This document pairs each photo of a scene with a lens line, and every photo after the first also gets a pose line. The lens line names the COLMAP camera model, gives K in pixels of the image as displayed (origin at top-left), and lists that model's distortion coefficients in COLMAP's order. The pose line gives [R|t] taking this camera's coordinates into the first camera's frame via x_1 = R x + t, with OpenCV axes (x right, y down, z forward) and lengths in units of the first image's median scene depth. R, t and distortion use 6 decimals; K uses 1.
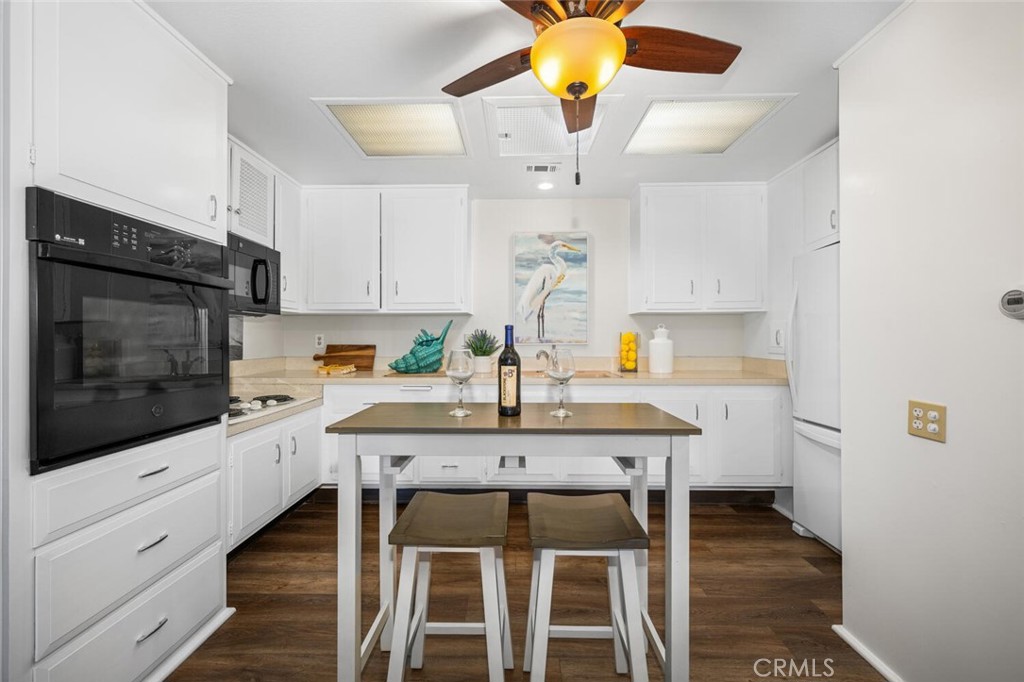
lens RADIAL K [[408.0, 0, 511.3], [0, 408.0, 337.0], [0, 0, 1]] dist [-0.000033, 0.000064]
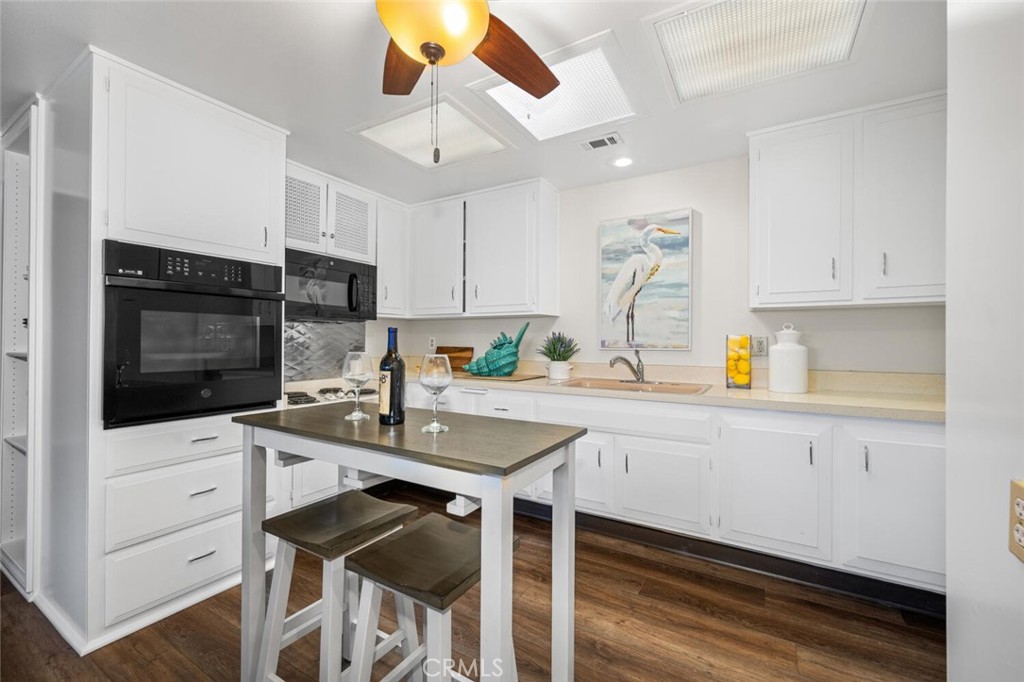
lens RADIAL K [[419.0, 0, 519.8], [0, 419.0, 339.5], [0, 0, 1]] dist [0.000258, 0.000008]
pose [[0.871443, 0.004787, -0.490474, 0.322639], [-0.005358, 0.999986, 0.000241, -0.001273], [0.490468, 0.002418, 0.871456, 0.138108]]
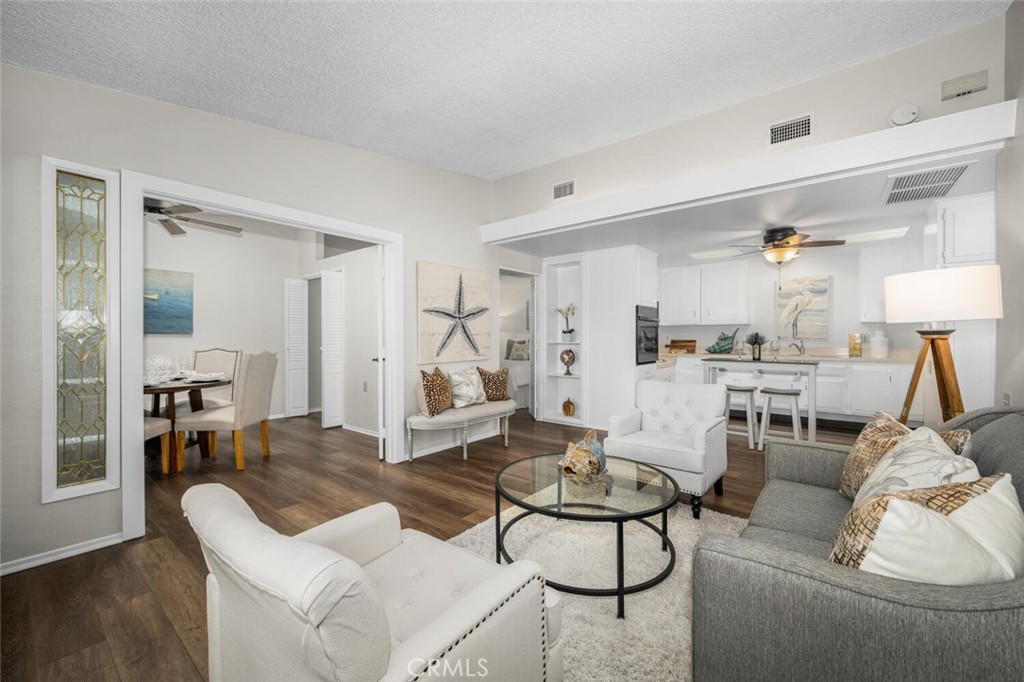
lens RADIAL K [[406.1, 0, 511.7], [0, 406.1, 336.9], [0, 0, 1]] dist [-0.001422, -0.000076]
pose [[0.788446, 0.000376, -0.615104, 0.202479], [0.001581, 0.999995, 0.002638, -0.003960], [0.615102, -0.003052, 0.788442, -1.259116]]
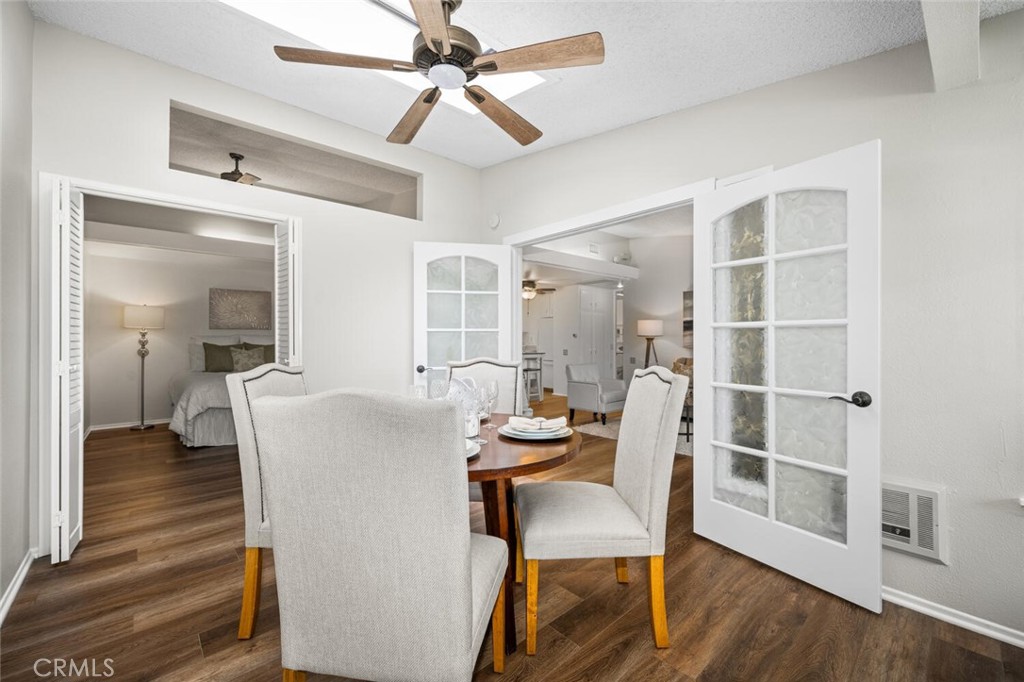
lens RADIAL K [[406.1, 0, 511.7], [0, 406.1, 336.9], [0, 0, 1]] dist [-0.001422, -0.000076]
pose [[0.738044, 0.005948, 0.674727, -1.751527], [-0.002108, 0.999977, -0.006510, -0.001410], [-0.674750, 0.003382, 0.738039, -1.408289]]
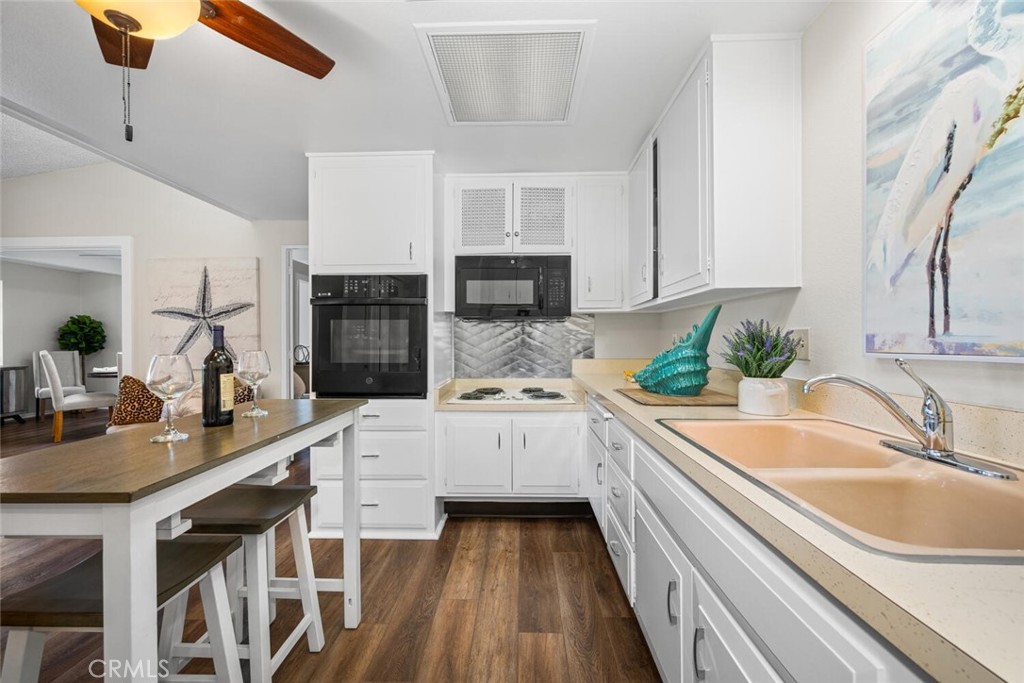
lens RADIAL K [[409.6, 0, 513.5], [0, 409.6, 342.0], [0, 0, 1]] dist [-0.001766, 0.000005]
pose [[-0.008085, 0.007053, -0.999942, 0.402284], [0.006037, 0.999957, 0.007005, 0.002235], [0.999949, -0.005980, -0.008127, 0.744972]]
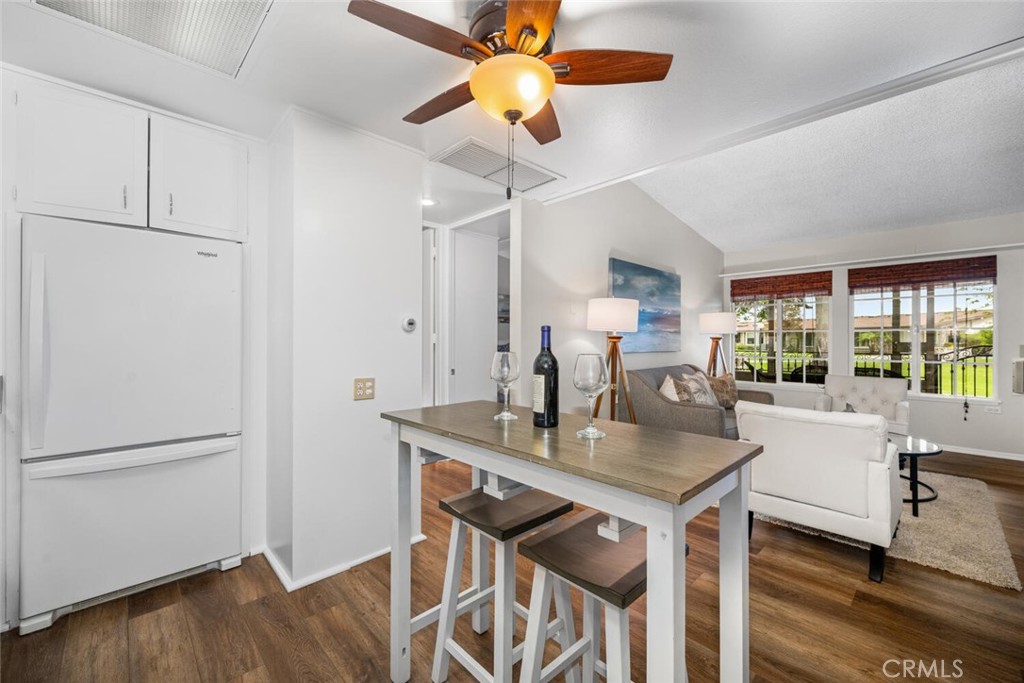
lens RADIAL K [[413.0, 0, 510.0], [0, 413.0, 338.8], [0, 0, 1]] dist [-0.000076, -0.000040]
pose [[-0.700184, 0.000217, 0.713963, -0.267874], [-0.005030, 0.999974, -0.005236, 0.001836], [-0.713945, -0.007258, -0.700164, 0.760023]]
